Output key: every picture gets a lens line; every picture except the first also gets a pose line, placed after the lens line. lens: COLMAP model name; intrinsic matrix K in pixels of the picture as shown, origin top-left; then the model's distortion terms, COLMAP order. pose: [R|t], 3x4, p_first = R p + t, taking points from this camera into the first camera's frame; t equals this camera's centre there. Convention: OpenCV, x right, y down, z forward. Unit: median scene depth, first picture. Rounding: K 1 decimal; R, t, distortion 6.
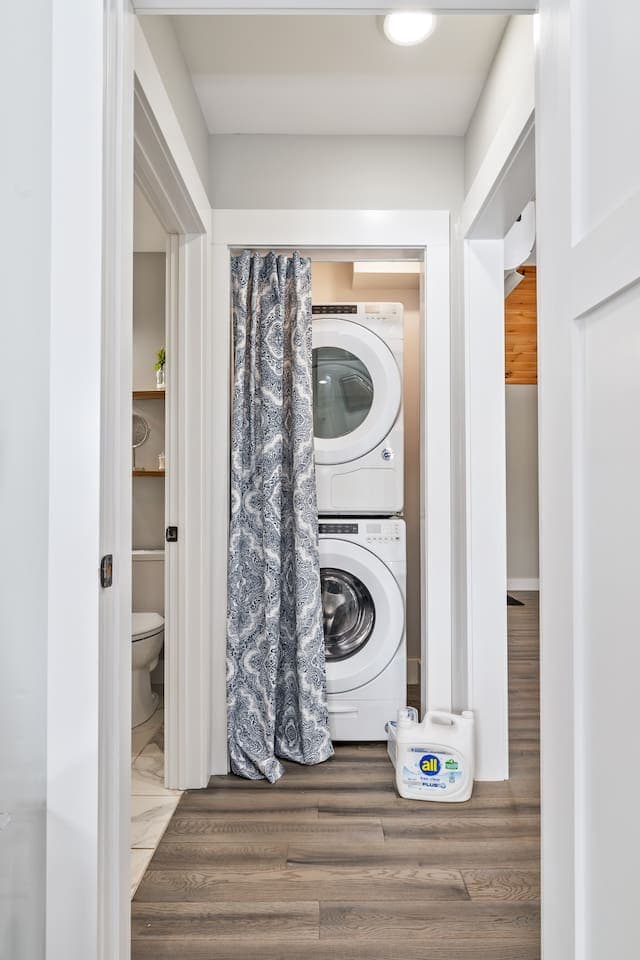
lens RADIAL K [[533.5, 0, 322.2], [0, 533.5, 496.1], [0, 0, 1]] dist [-0.002387, -0.001118]
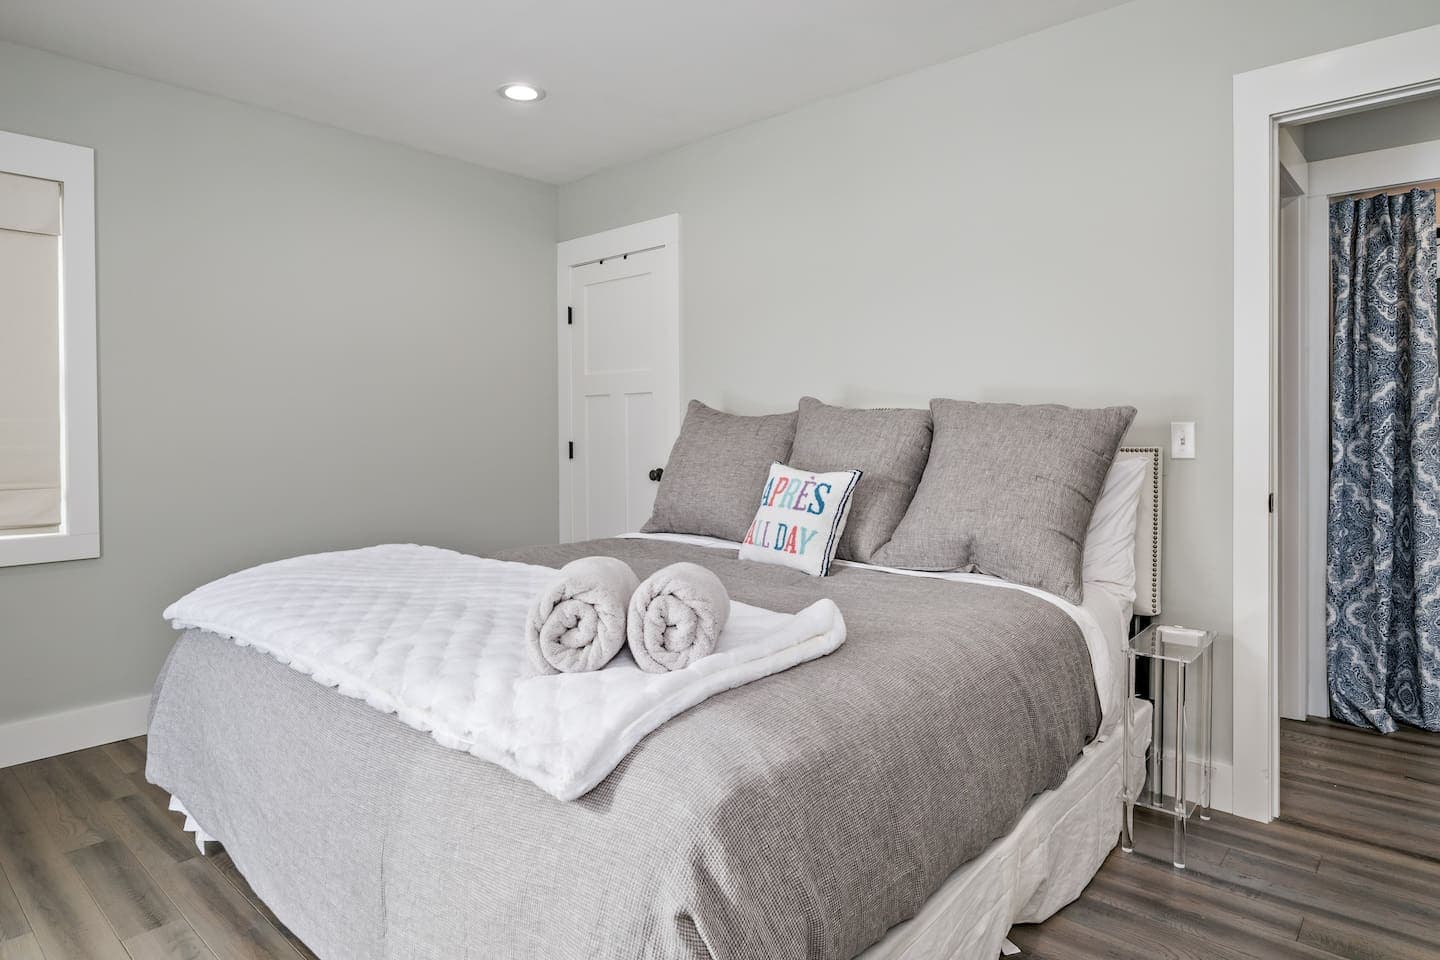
lens RADIAL K [[800.3, 0, 750.8], [0, 800.3, 443.0], [0, 0, 1]] dist [-0.002387, -0.001118]
pose [[0.743751, 0.002972, -0.668450, 0.022350], [0.015939, 0.999627, 0.022179, -0.055795], [0.668267, -0.027150, 0.743426, -0.844830]]
